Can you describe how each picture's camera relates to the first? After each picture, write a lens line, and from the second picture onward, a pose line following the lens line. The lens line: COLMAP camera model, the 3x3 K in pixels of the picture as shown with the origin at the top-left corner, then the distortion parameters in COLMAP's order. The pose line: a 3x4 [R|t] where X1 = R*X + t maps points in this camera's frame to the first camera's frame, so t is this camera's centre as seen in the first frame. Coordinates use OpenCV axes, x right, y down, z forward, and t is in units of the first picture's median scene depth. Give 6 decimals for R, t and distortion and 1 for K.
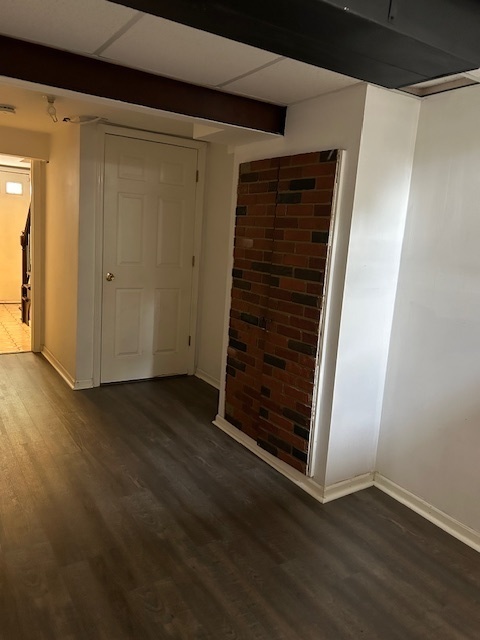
lens RADIAL K [[482.8, 0, 241.3], [0, 482.8, 318.5], [0, 0, 1]] dist [0.026190, -0.024728]
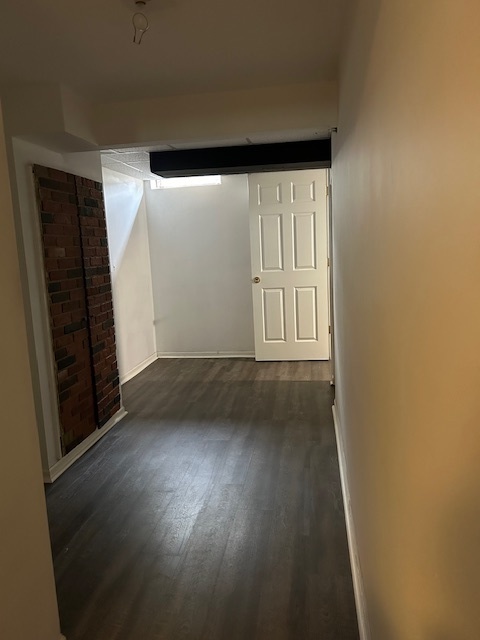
lens RADIAL K [[482.8, 0, 240.5], [0, 482.8, 320.3], [0, 0, 1]] dist [0.026190, -0.024728]
pose [[-0.750753, -0.137090, 0.646201, -0.916130], [0.107123, 0.940015, 0.323877, -0.309186], [-0.651839, 0.312375, -0.691034, 1.501327]]
